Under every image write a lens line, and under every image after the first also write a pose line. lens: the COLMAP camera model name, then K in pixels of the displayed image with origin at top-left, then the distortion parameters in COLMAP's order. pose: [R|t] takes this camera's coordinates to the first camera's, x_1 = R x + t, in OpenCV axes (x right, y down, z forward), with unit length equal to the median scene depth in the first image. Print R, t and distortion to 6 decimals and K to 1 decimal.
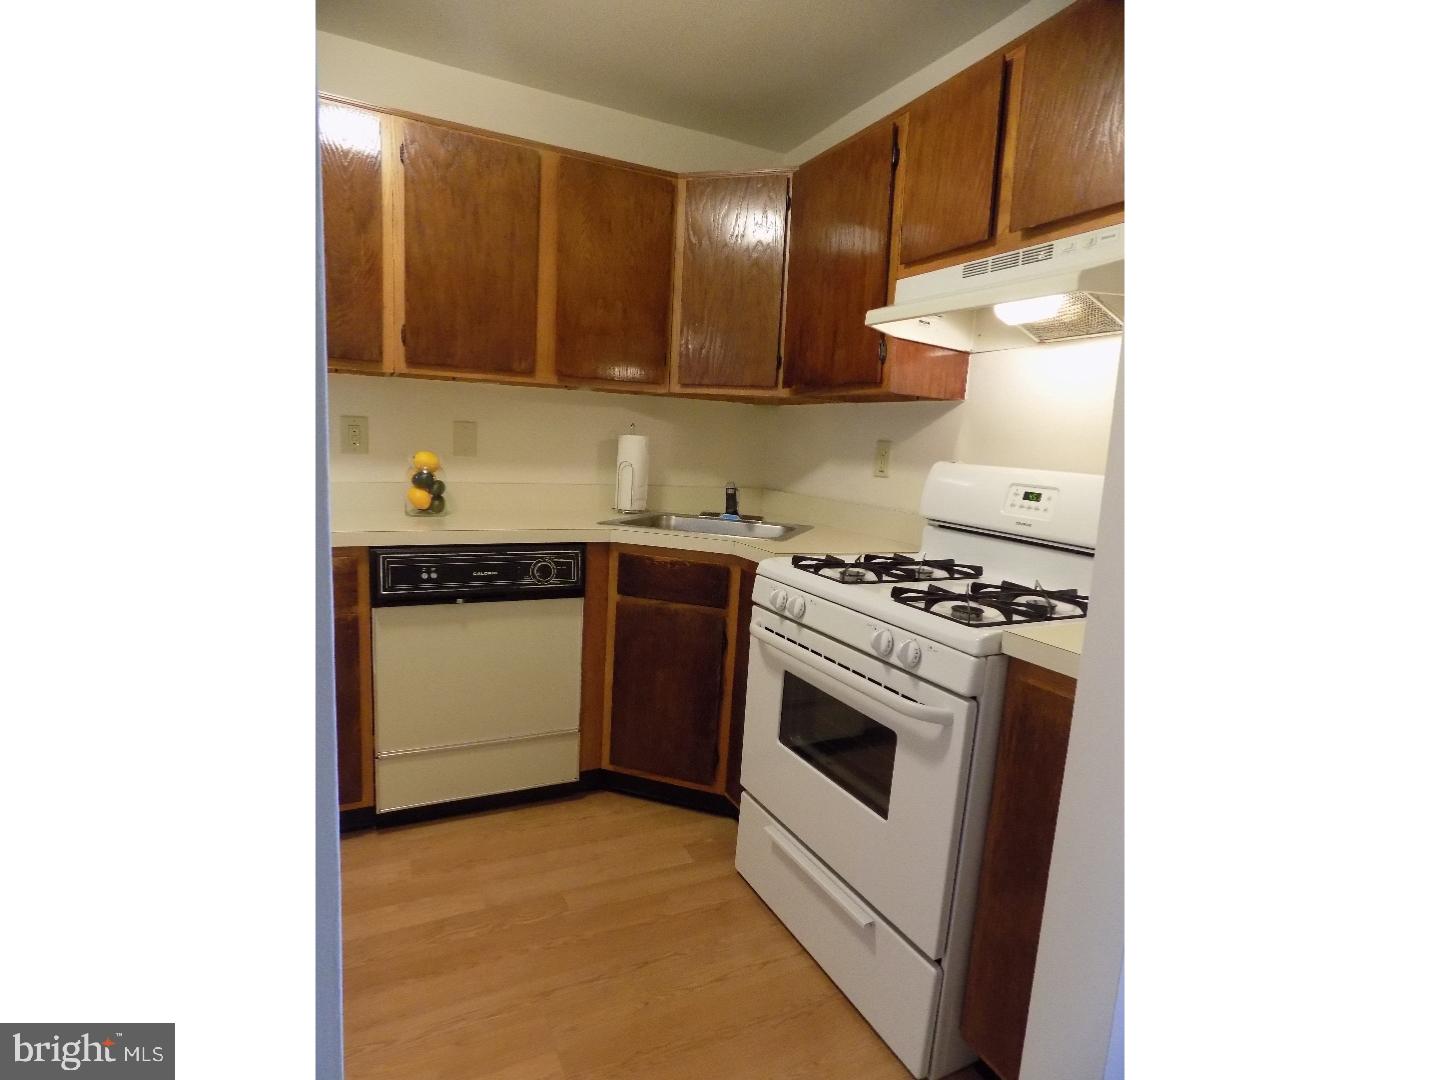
lens RADIAL K [[741.6, 0, 704.4], [0, 741.6, 539.4], [0, 0, 1]] dist [-0.003035, 0.000415]
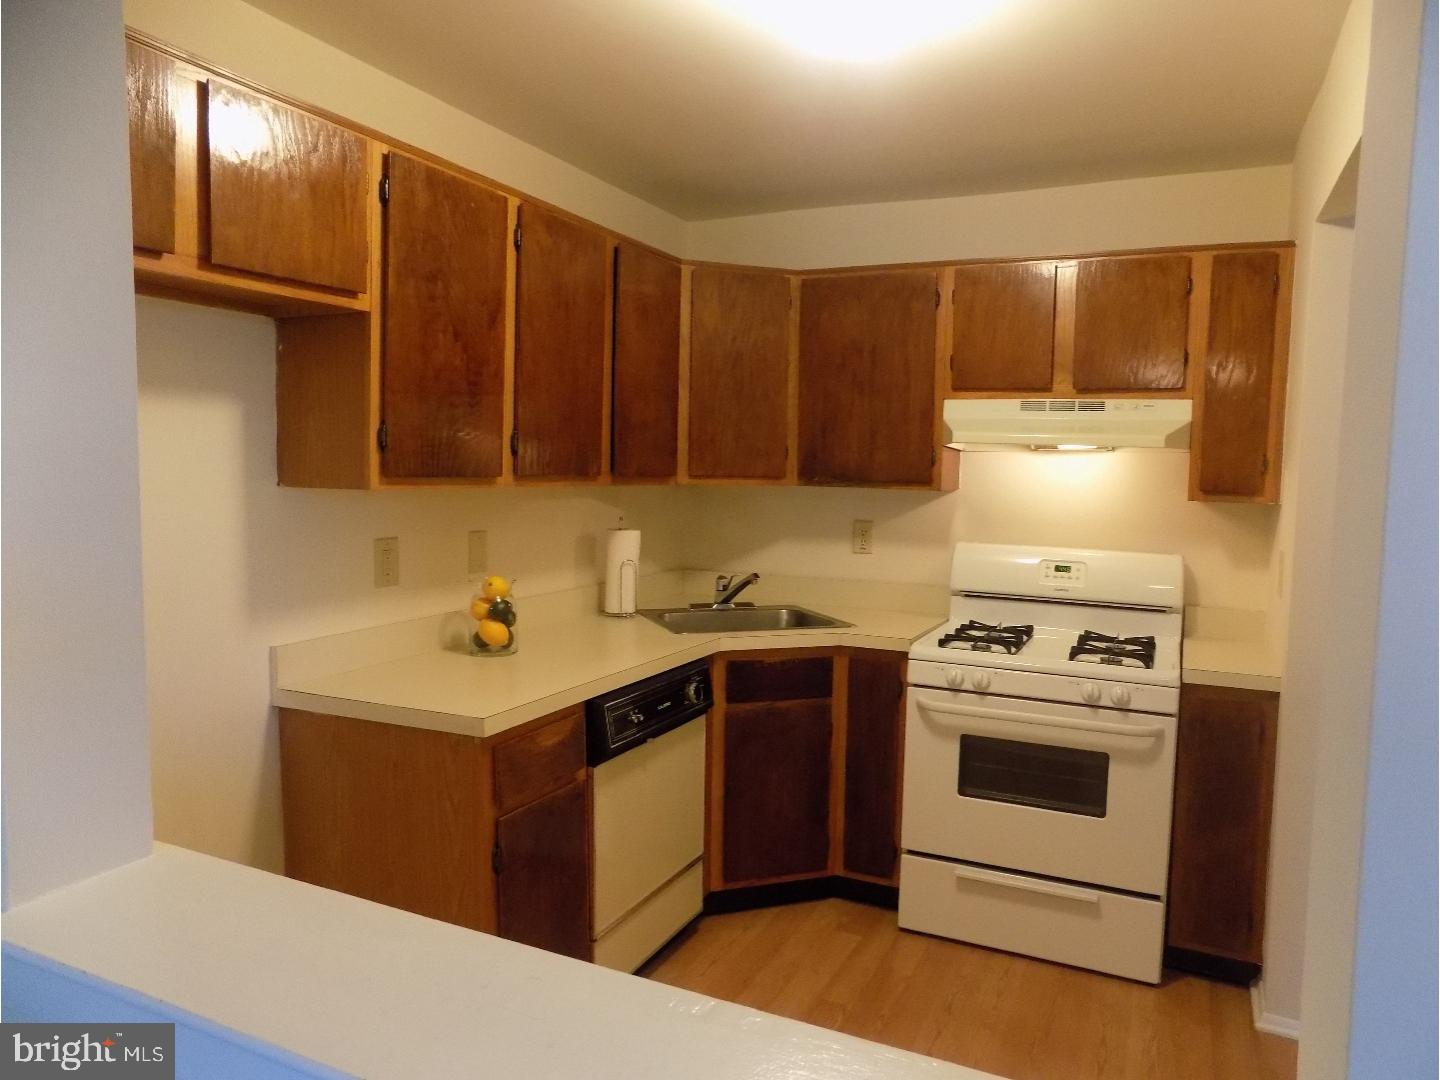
lens RADIAL K [[944.3, 0, 770.1], [0, 944.3, 535.9], [0, 0, 1]] dist [-0.035709, 0.000666]
pose [[0.762477, -0.080388, 0.642002, -1.007173], [0.105034, 0.994469, -0.000223, -0.163420], [-0.638433, 0.067602, 0.766703, 0.011342]]
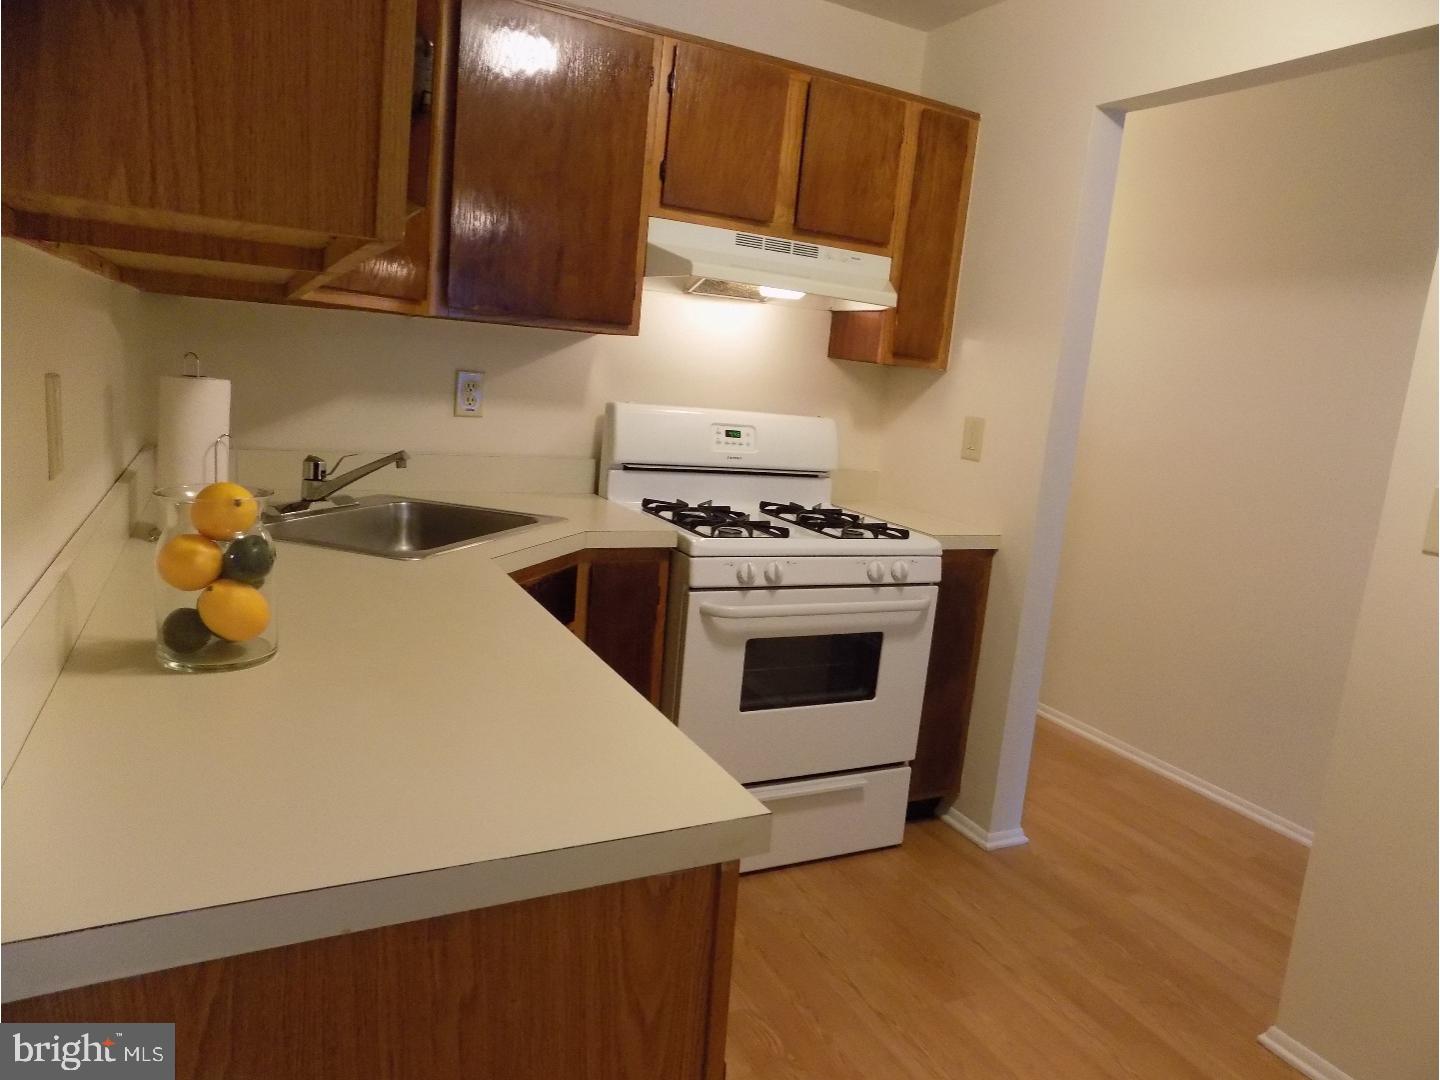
lens RADIAL K [[932.6, 0, 658.8], [0, 932.6, 536.6], [0, 0, 1]] dist [-0.077946, 0.000667]
pose [[0.048622, -0.232324, 0.971422, -1.008452], [0.053947, 0.971764, 0.229706, -0.234622], [-0.997359, 0.041236, 0.059783, 0.971251]]
